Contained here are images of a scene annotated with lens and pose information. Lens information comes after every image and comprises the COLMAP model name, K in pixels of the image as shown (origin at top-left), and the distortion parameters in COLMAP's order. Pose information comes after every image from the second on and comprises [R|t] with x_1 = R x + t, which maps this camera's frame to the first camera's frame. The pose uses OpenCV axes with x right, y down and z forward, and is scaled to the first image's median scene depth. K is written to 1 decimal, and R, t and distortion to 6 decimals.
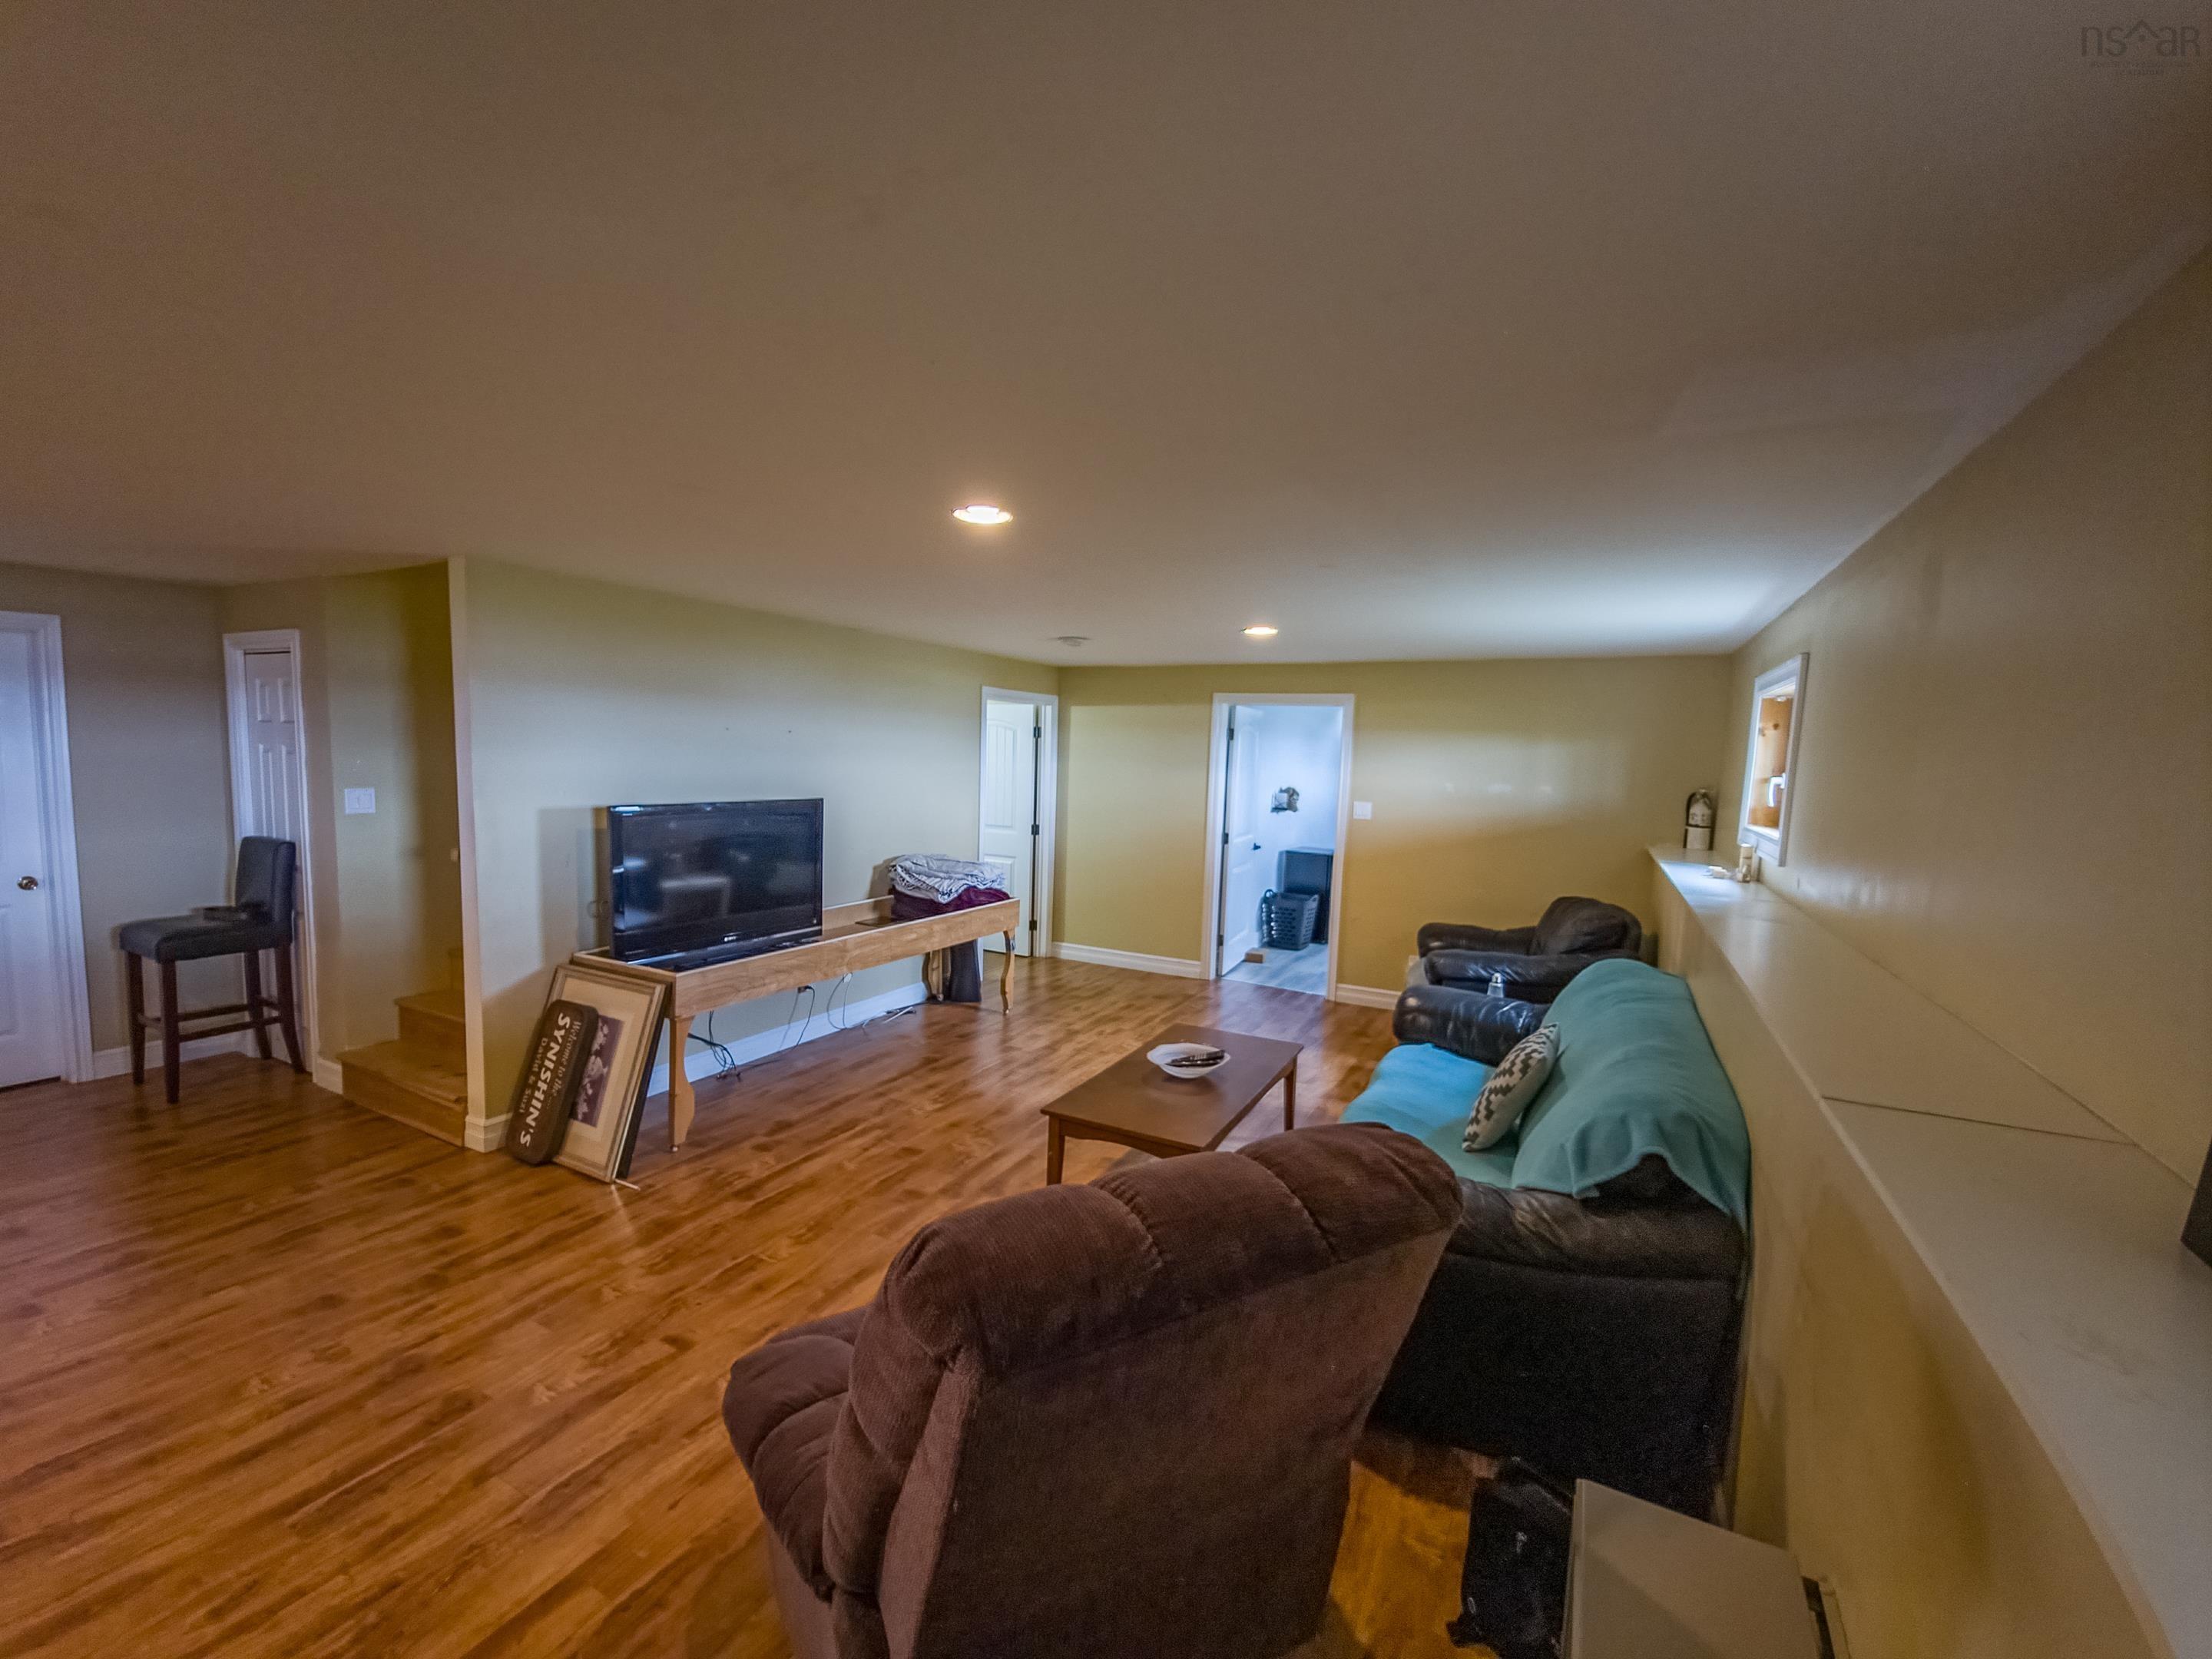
lens RADIAL K [[902.0, 0, 1135.6], [0, 902.0, 836.0], [0, 0, 1]] dist [0.000396, -0.011297]
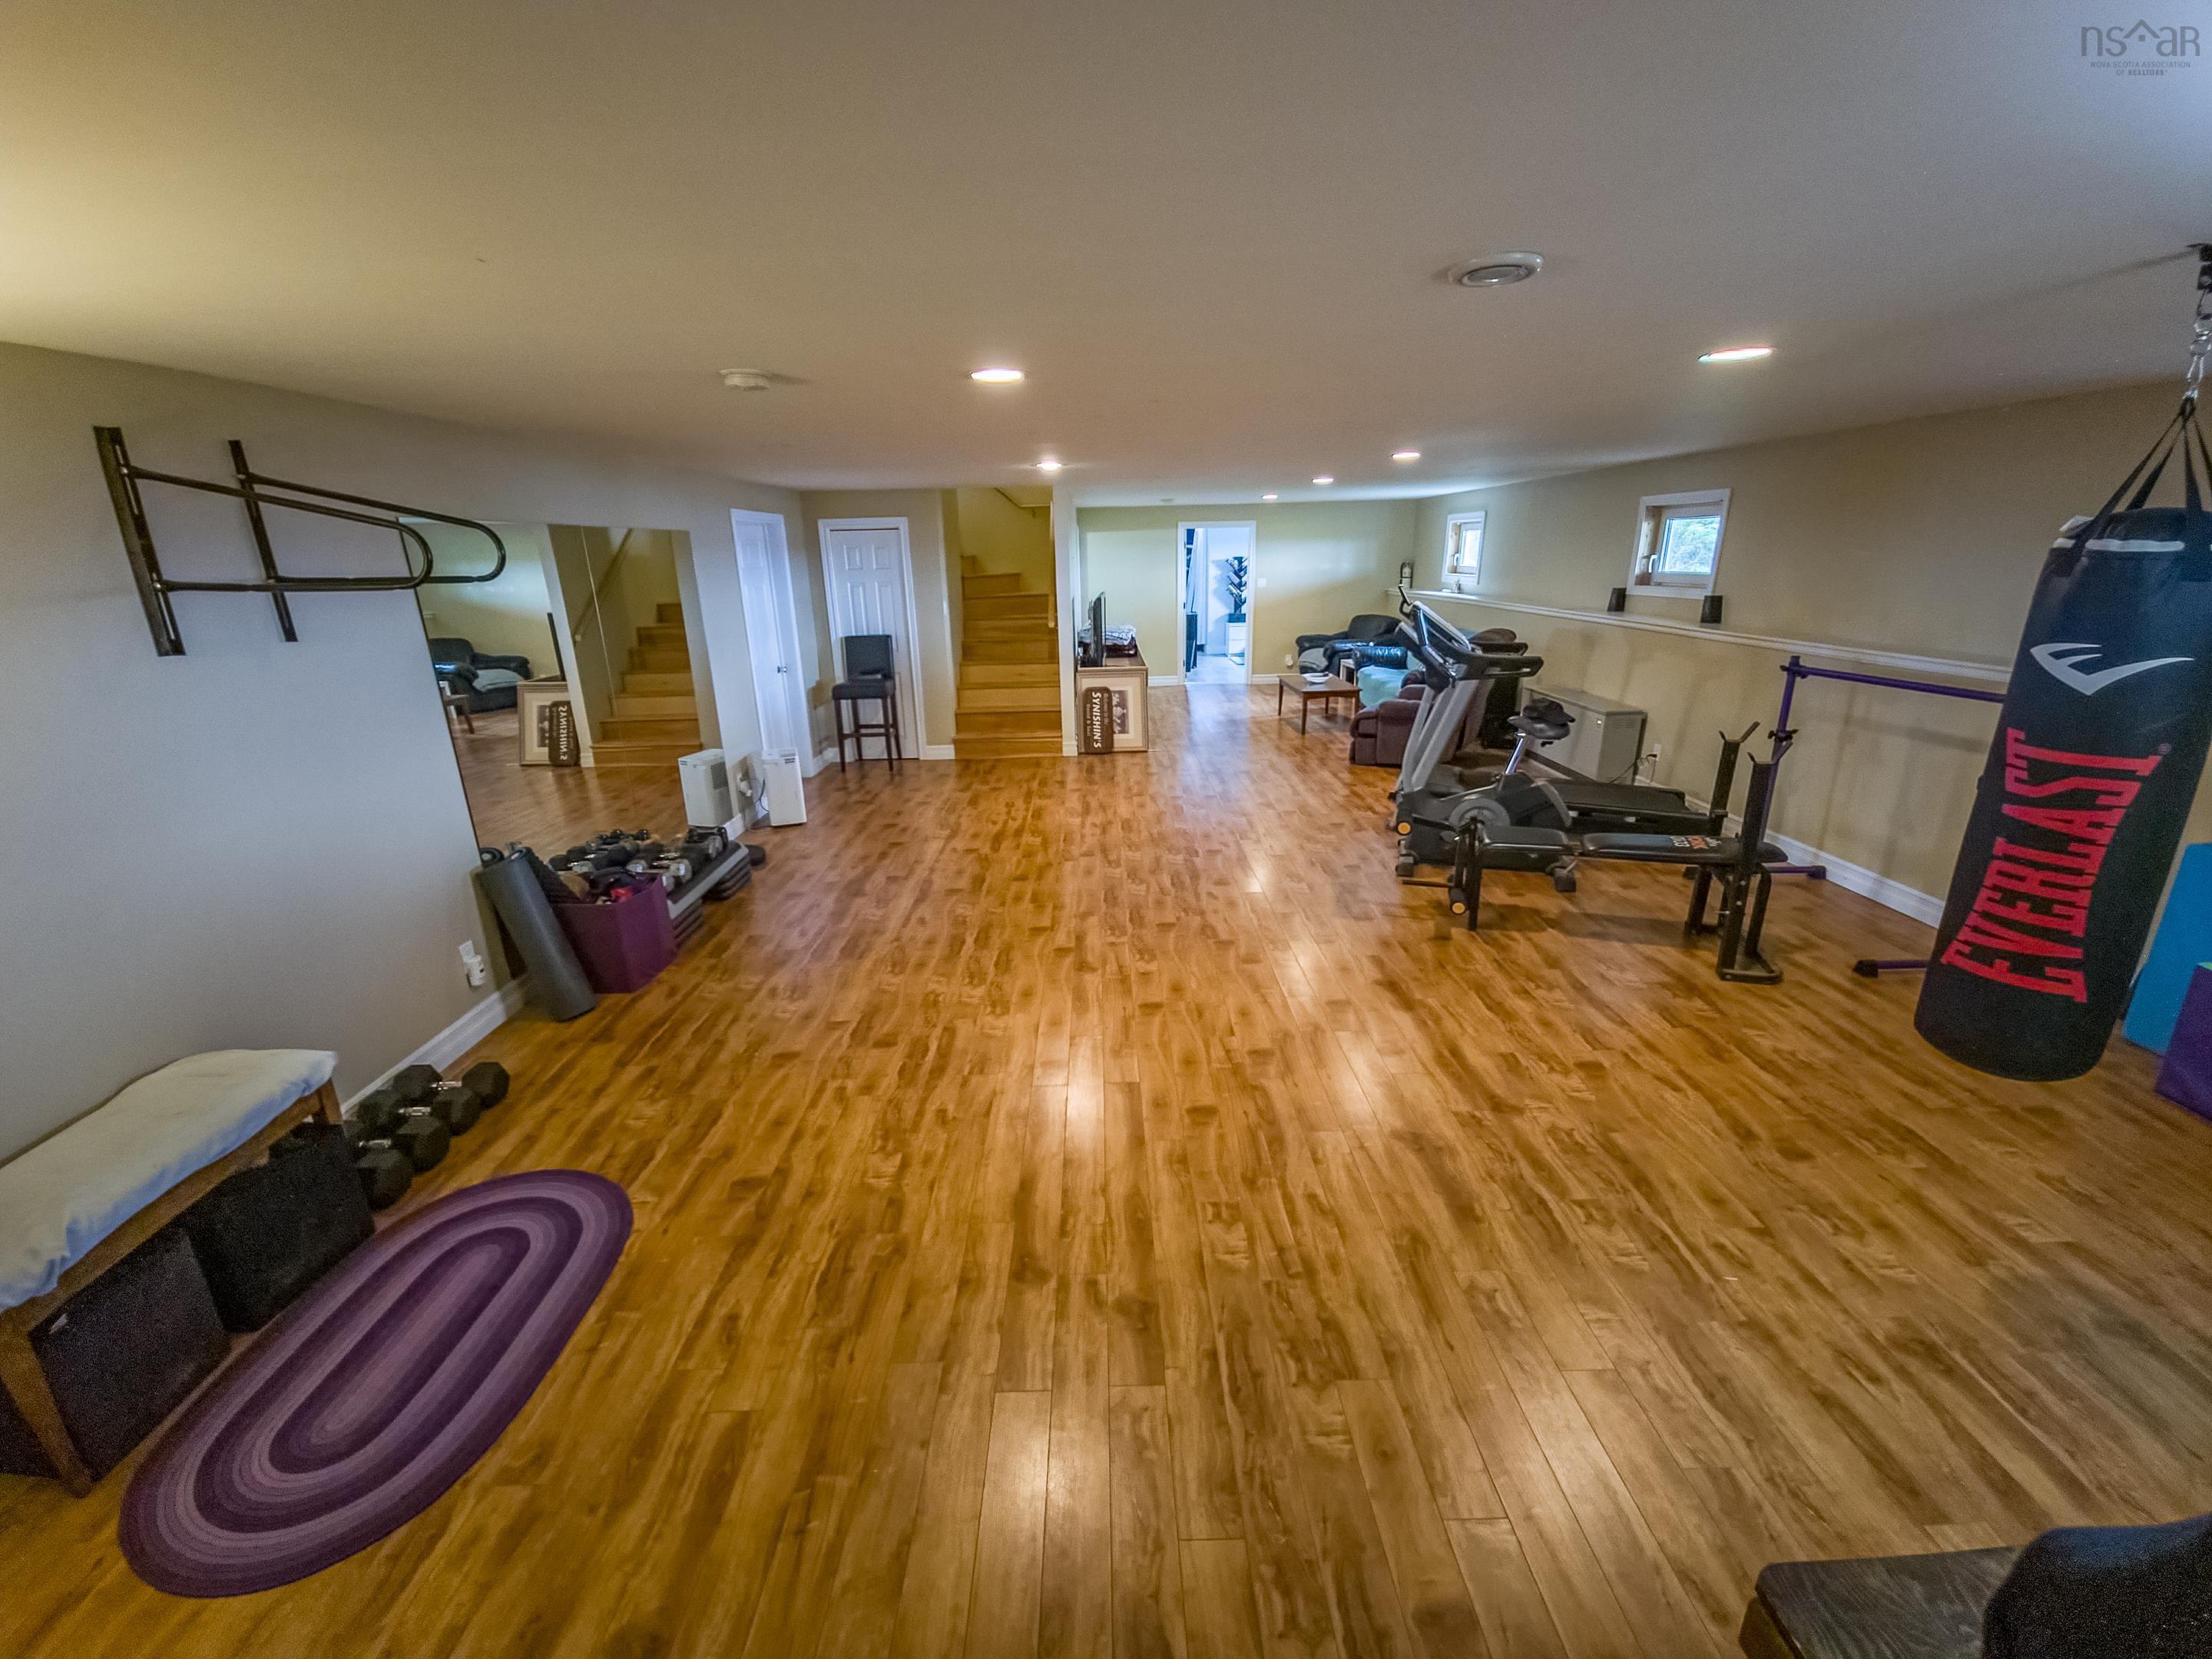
lens RADIAL K [[913.9, 0, 1104.5], [0, 913.9, 838.6], [0, 0, 1]] dist [0.002938, 0.000470]
pose [[0.888362, -0.191597, 0.417257, -1.427035], [0.096528, 0.966398, 0.238240, 0.001952], [-0.448882, -0.171366, 0.877006, -0.971568]]
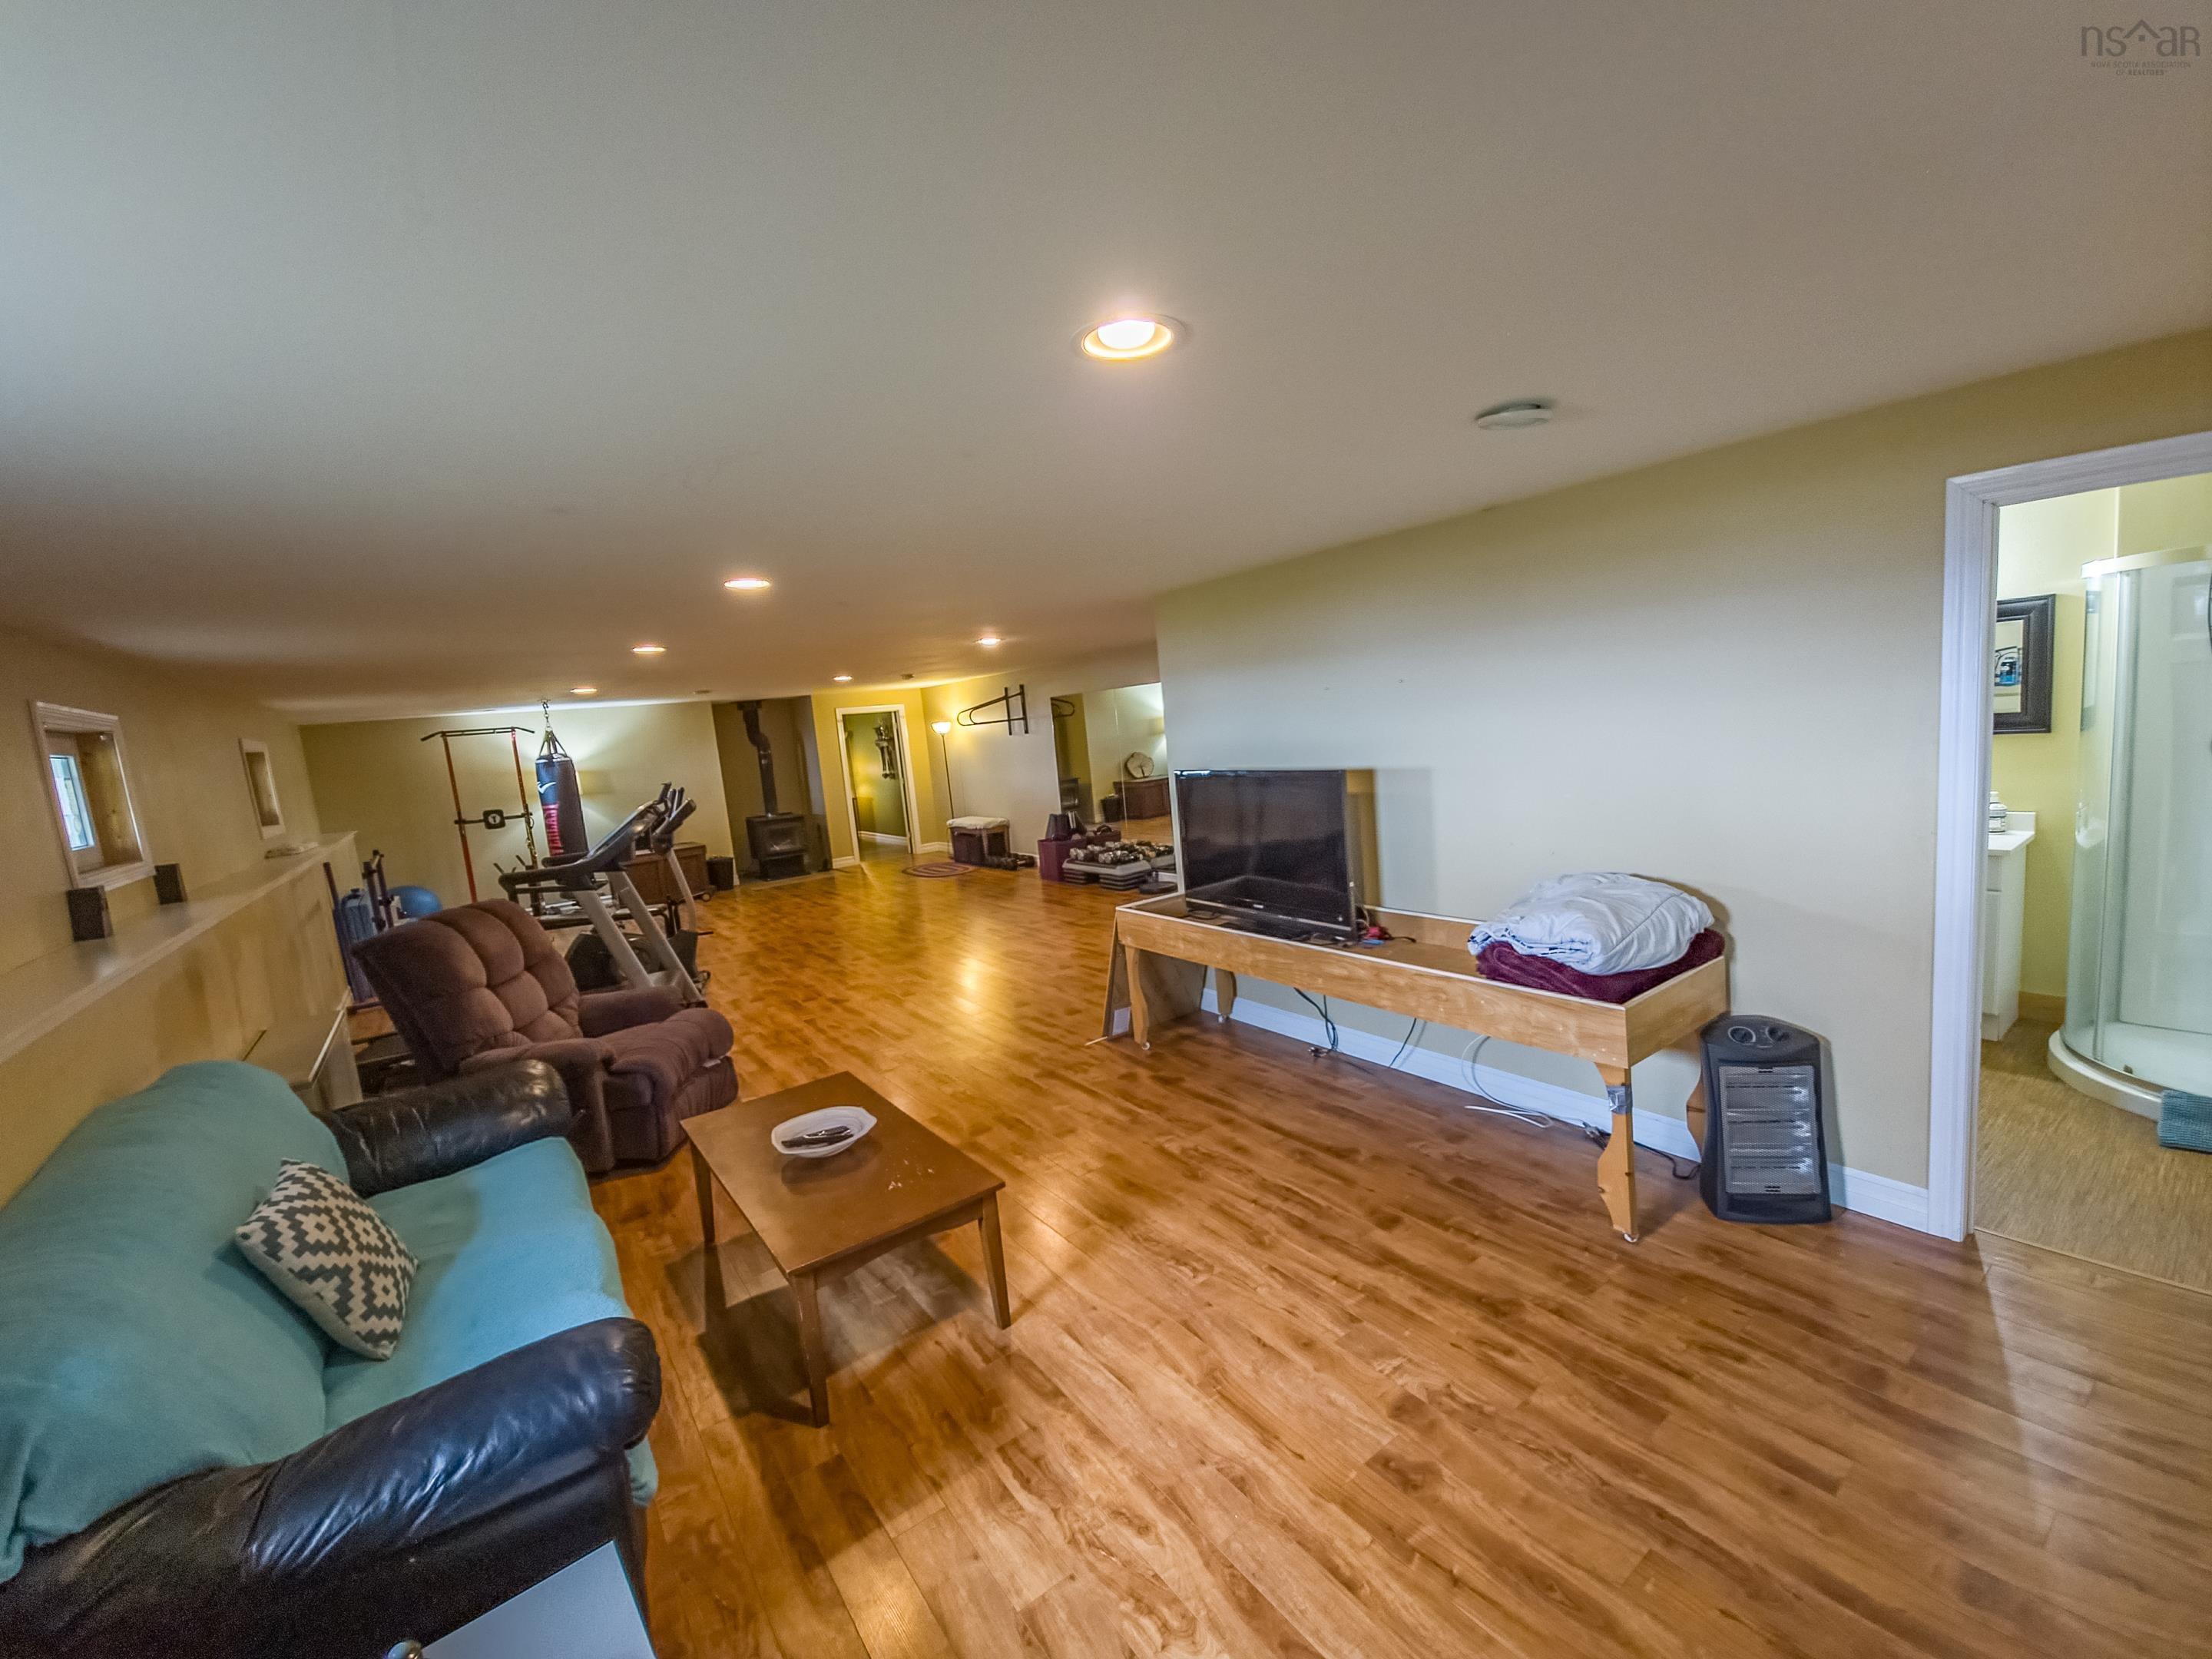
lens RADIAL K [[913.9, 0, 1104.5], [0, 913.9, 838.6], [0, 0, 1]] dist [0.002938, 0.000470]
pose [[-0.469570, 0.122101, -0.874412, 0.516623], [-0.005011, 0.990006, 0.140933, -0.105902], [0.882881, 0.070560, -0.464265, 1.315223]]
